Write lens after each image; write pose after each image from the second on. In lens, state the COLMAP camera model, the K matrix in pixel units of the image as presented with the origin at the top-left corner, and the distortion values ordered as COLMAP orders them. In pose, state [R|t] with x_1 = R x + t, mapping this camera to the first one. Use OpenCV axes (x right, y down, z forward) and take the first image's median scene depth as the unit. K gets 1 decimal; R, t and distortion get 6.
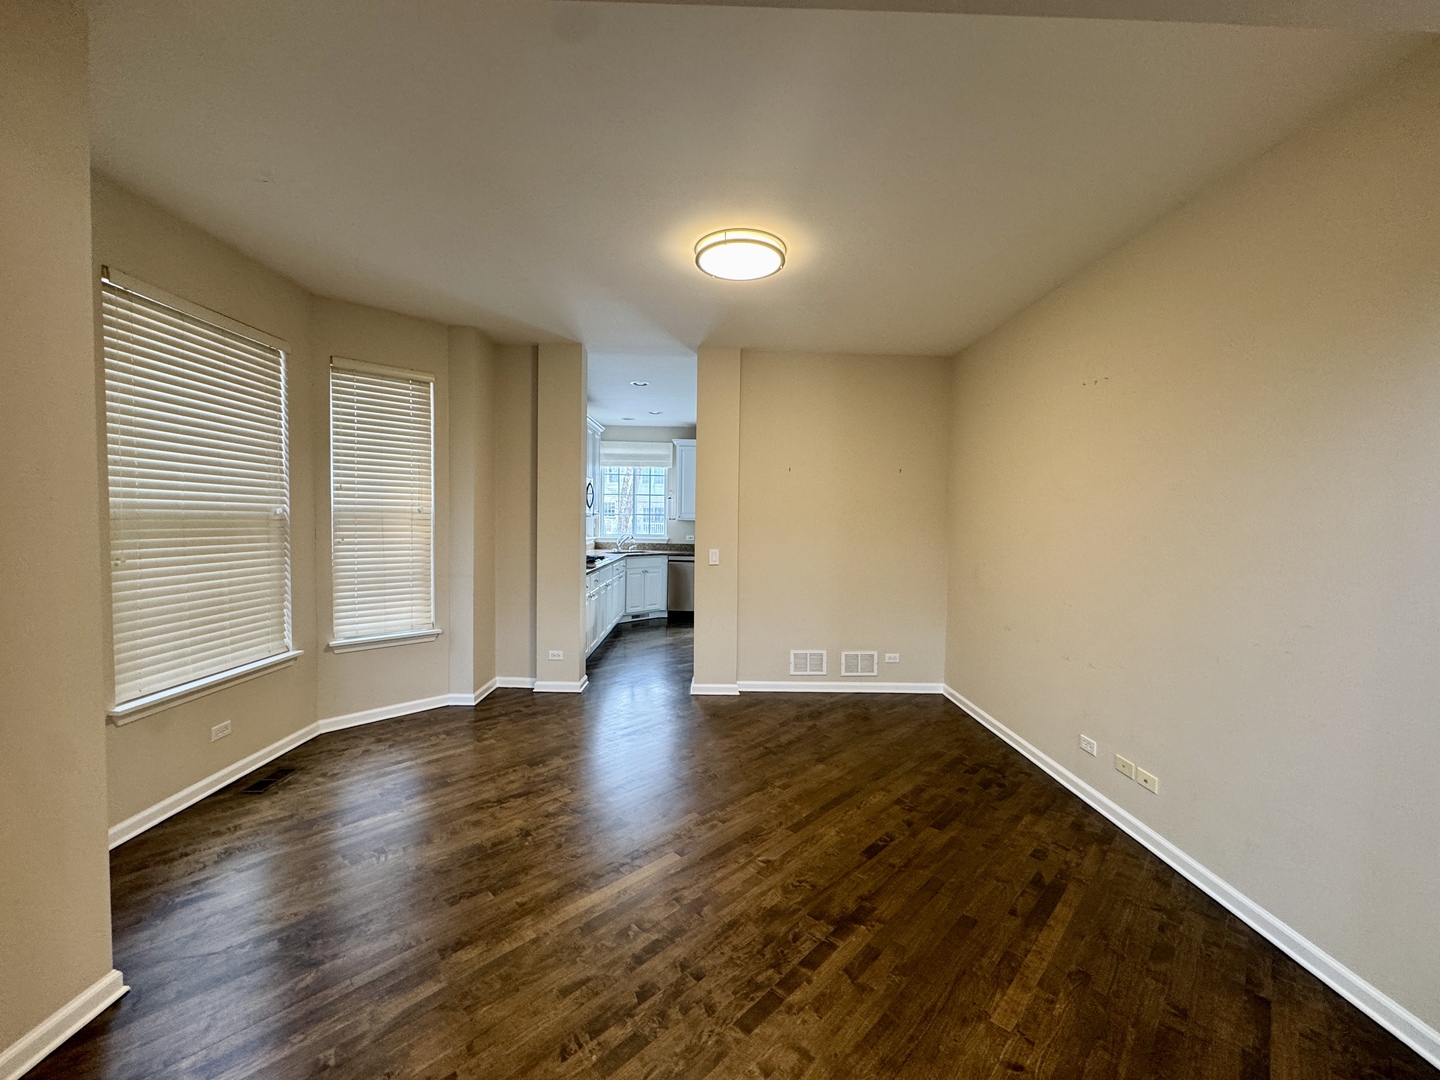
lens RADIAL K [[572.5, 0, 718.1], [0, 572.5, 540.4], [0, 0, 1]] dist [-0.003043, -0.000021]
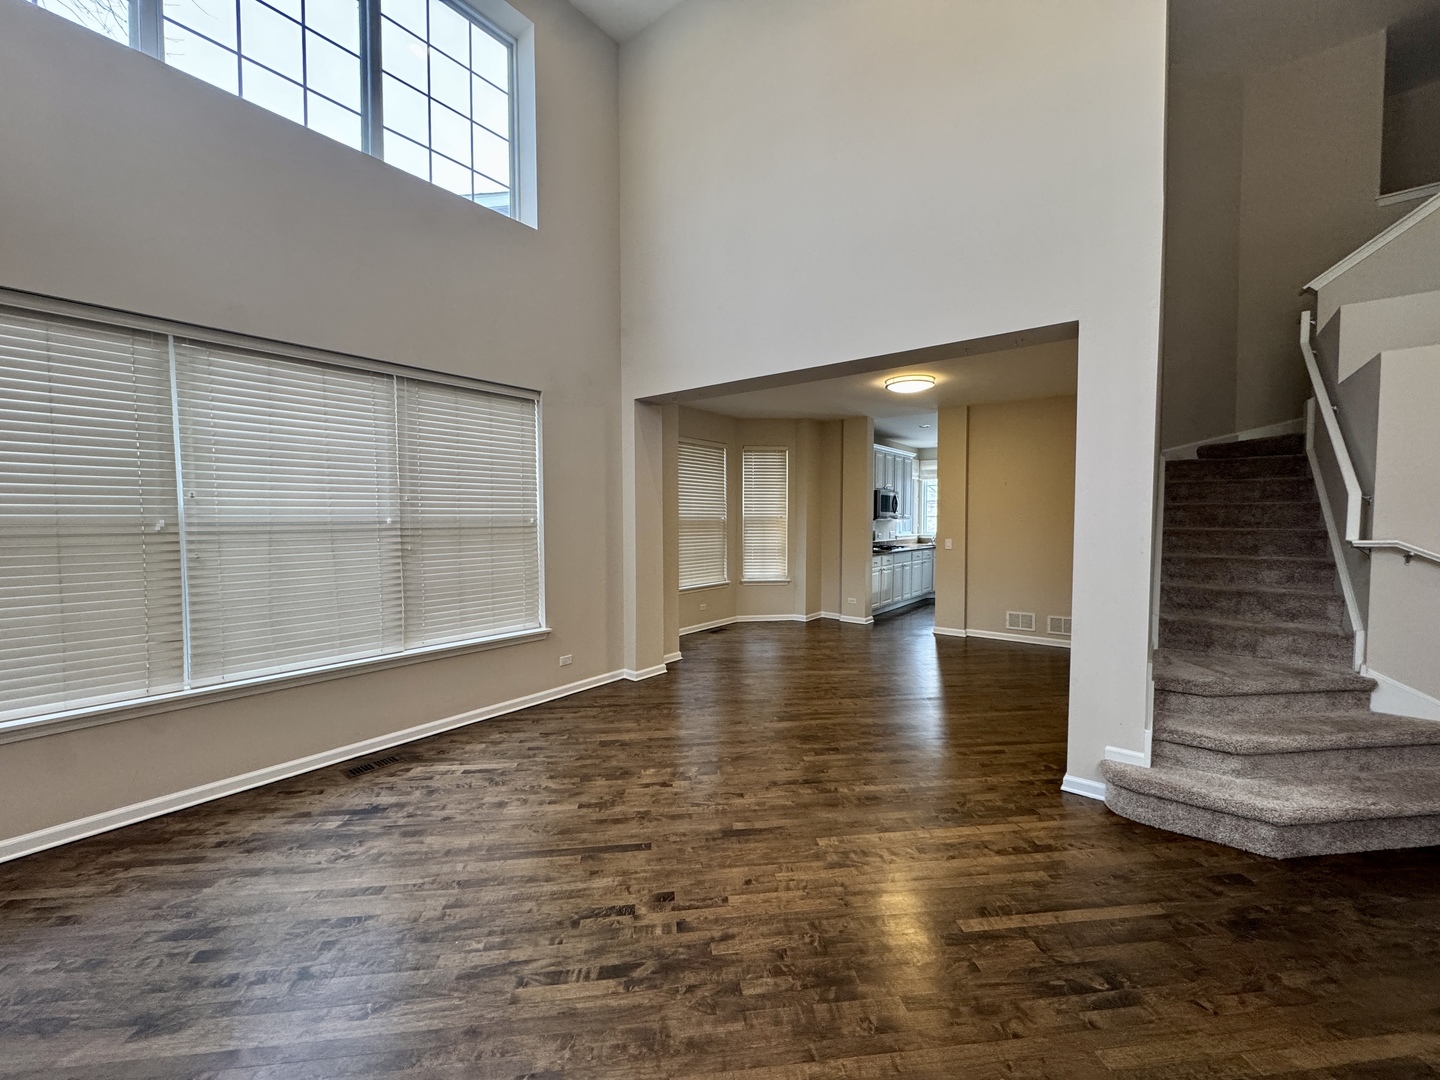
lens RADIAL K [[572.5, 0, 718.1], [0, 572.5, 540.4], [0, 0, 1]] dist [-0.003043, -0.000021]
pose [[0.774434, 0.010660, -0.632565, 0.544340], [-0.012418, 0.999922, 0.001648, 0.026810], [0.632533, 0.006579, 0.774506, -0.641324]]
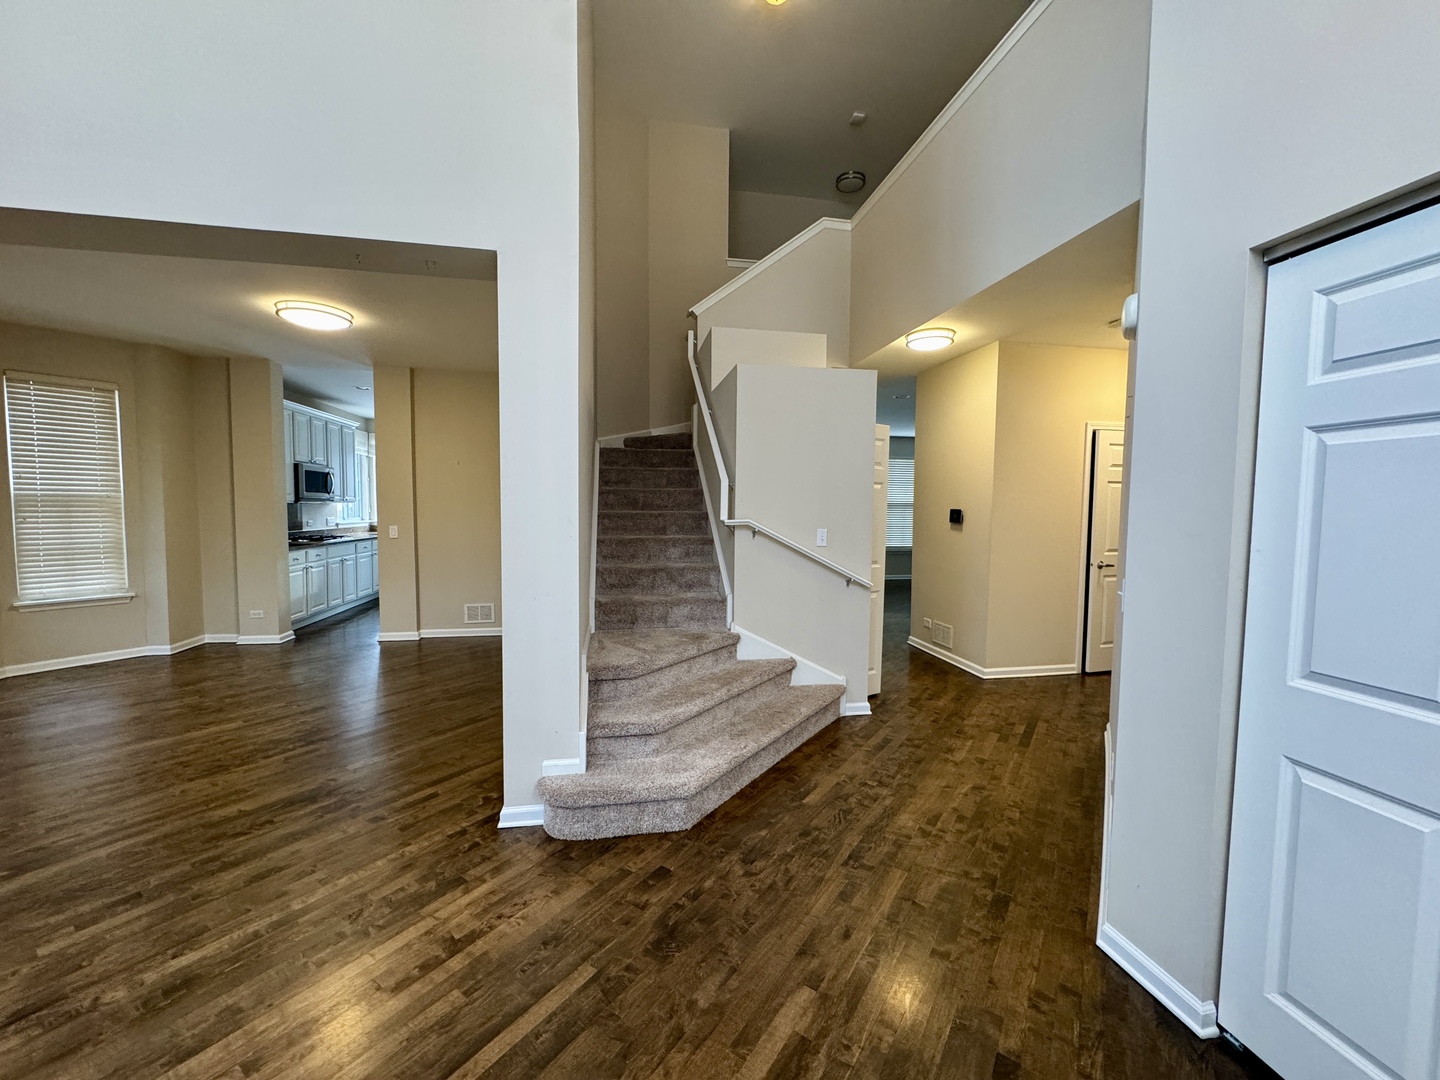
lens RADIAL K [[572.5, 0, 718.1], [0, 572.5, 540.4], [0, 0, 1]] dist [-0.003043, -0.000021]
pose [[0.986608, -0.015211, 0.162399, 0.560800], [0.011299, 0.999624, 0.024982, 0.026966], [-0.162718, -0.022813, 0.986409, -0.411401]]
